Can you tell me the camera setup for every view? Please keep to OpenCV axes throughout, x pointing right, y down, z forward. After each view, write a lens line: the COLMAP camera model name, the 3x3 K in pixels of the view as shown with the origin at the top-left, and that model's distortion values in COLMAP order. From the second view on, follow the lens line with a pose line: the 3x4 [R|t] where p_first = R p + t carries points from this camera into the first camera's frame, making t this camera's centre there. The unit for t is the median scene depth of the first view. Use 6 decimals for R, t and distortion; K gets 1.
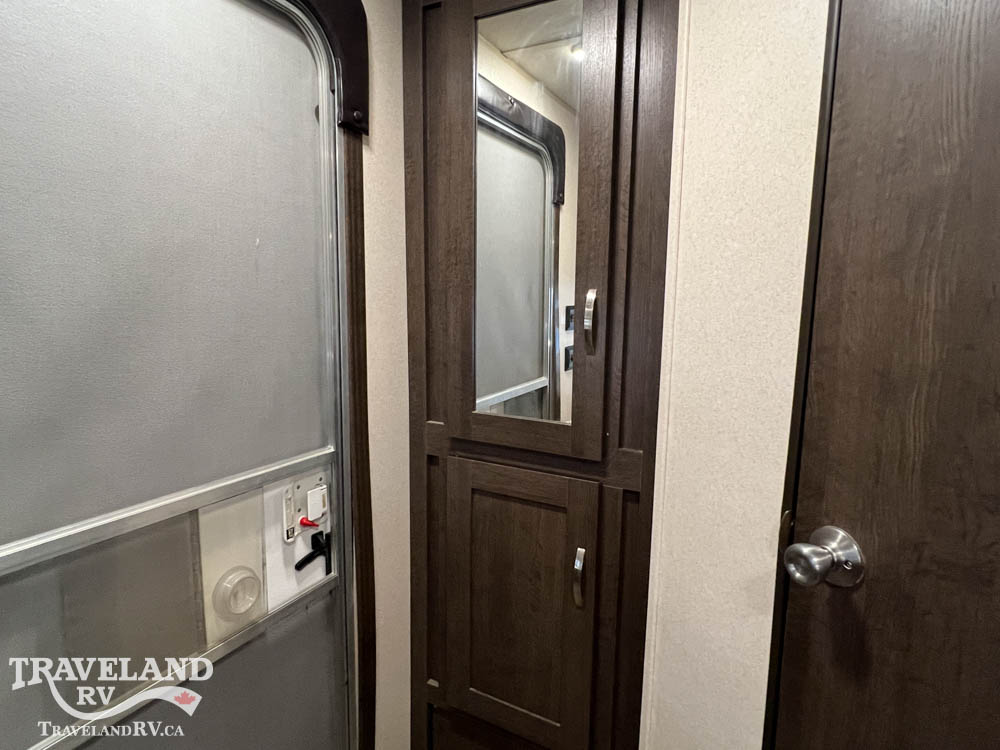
lens RADIAL K [[550.8, 0, 507.9], [0, 550.8, 370.7], [0, 0, 1]] dist [-0.001688, 0.000850]
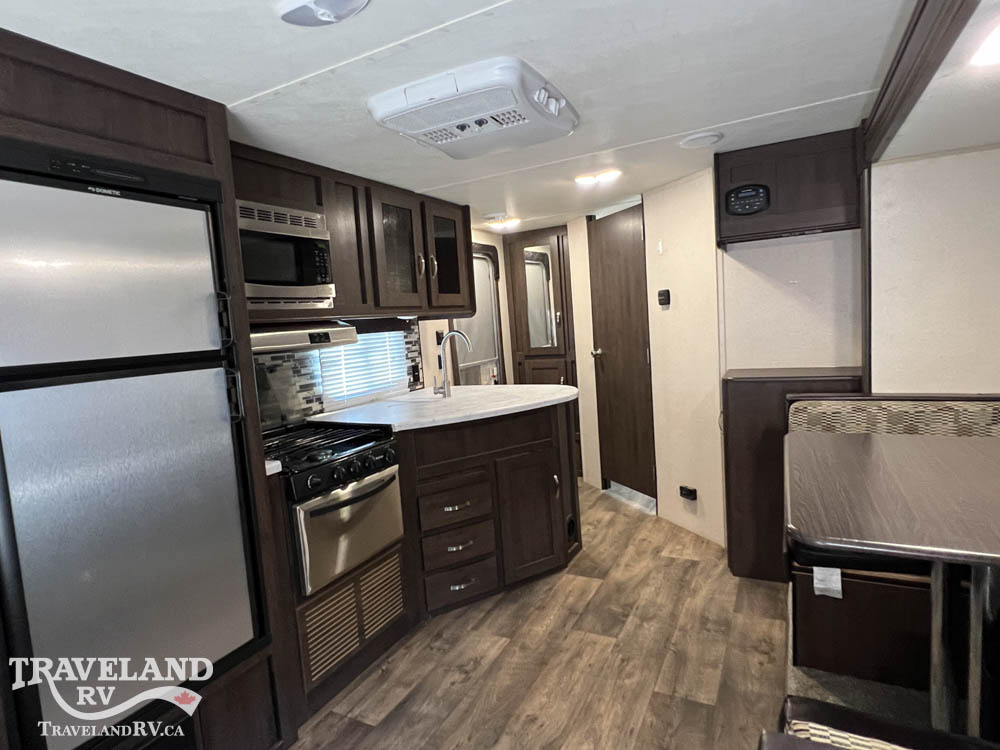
lens RADIAL K [[550.8, 0, 503.8], [0, 550.8, 368.4], [0, 0, 1]] dist [-0.001688, 0.000850]
pose [[0.995876, -0.090357, -0.008113, -0.242063], [0.089947, 0.995081, -0.041516, 0.377391], [0.011824, 0.040615, 0.999105, -2.889586]]
